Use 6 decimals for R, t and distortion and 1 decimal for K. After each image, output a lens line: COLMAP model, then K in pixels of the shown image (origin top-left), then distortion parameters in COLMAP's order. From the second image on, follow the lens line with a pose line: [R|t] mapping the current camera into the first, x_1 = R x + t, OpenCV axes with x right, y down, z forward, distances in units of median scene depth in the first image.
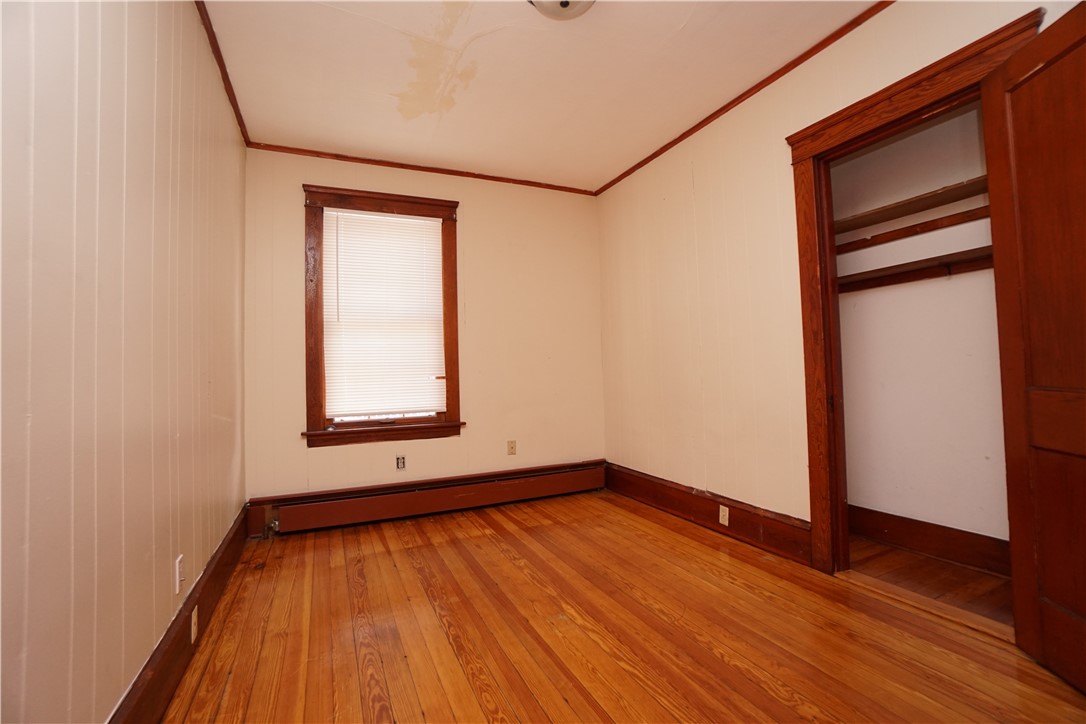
lens RADIAL K [[478.0, 0, 541.9], [0, 478.0, 352.9], [0, 0, 1]] dist [-0.065425, 0.024825]
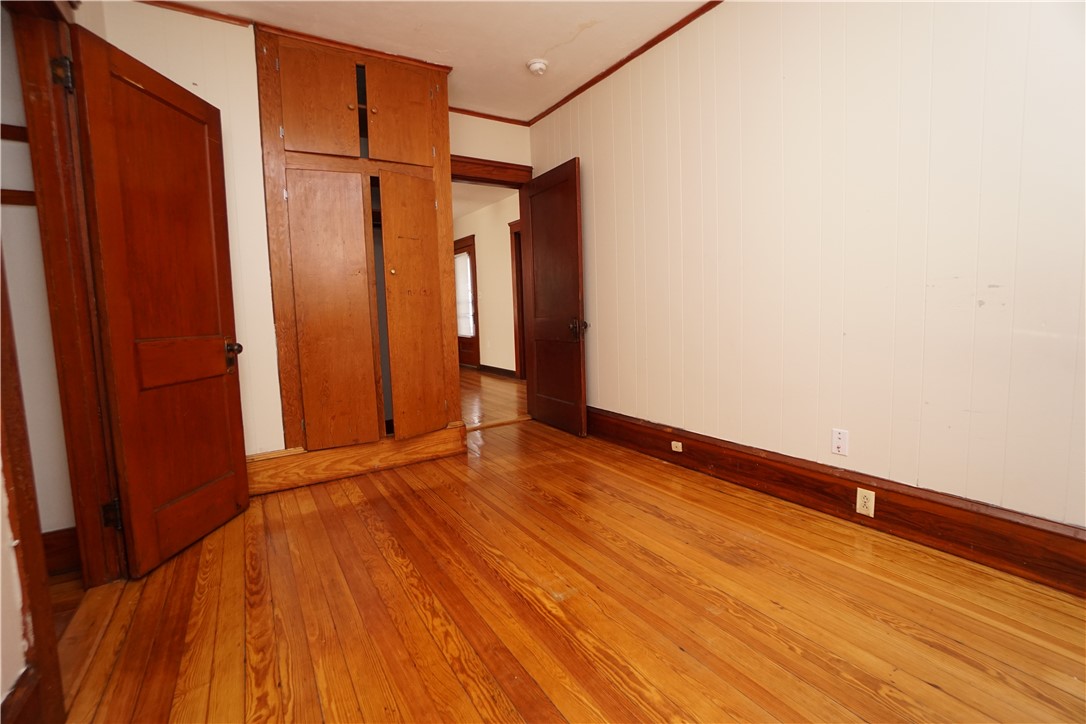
lens RADIAL K [[478.0, 0, 541.9], [0, 478.0, 352.9], [0, 0, 1]] dist [-0.065425, 0.024825]
pose [[-0.989452, 0.074797, -0.124054, 0.144734], [0.068274, 0.996092, 0.056026, 0.087534], [0.127760, 0.046965, -0.990693, 1.801082]]
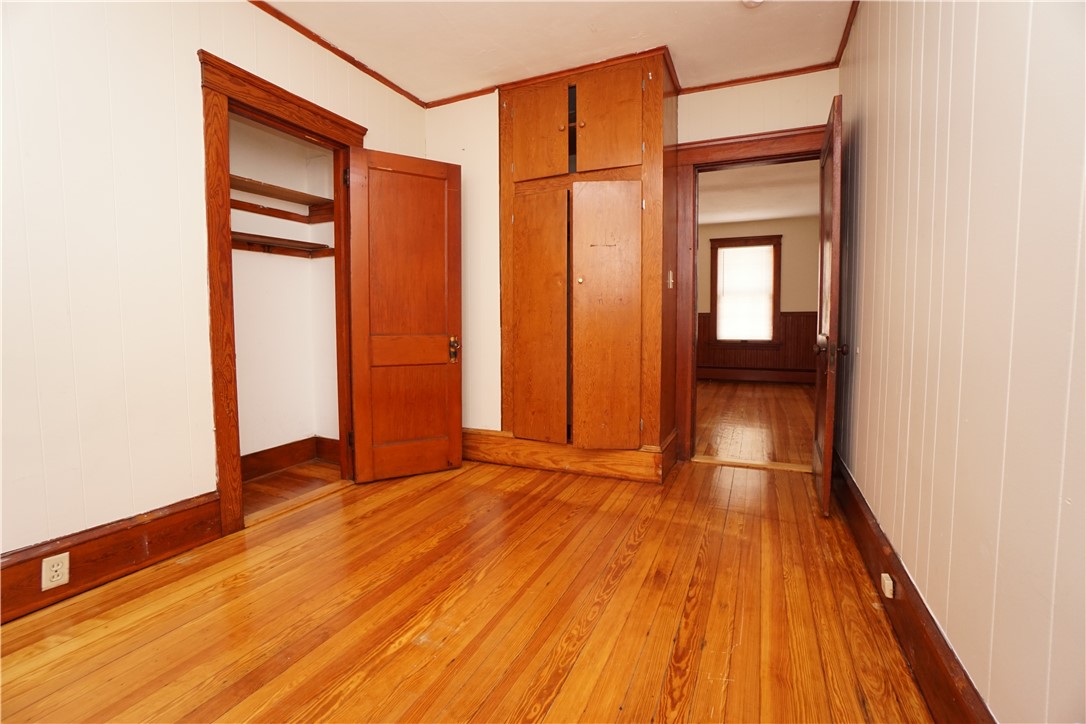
lens RADIAL K [[478.0, 0, 541.9], [0, 478.0, 352.9], [0, 0, 1]] dist [-0.065425, 0.024825]
pose [[-0.651225, -0.015524, 0.758726, -0.643134], [-0.005955, 0.999864, 0.015347, 0.090229], [-0.758862, 0.005476, -0.651229, 1.342702]]
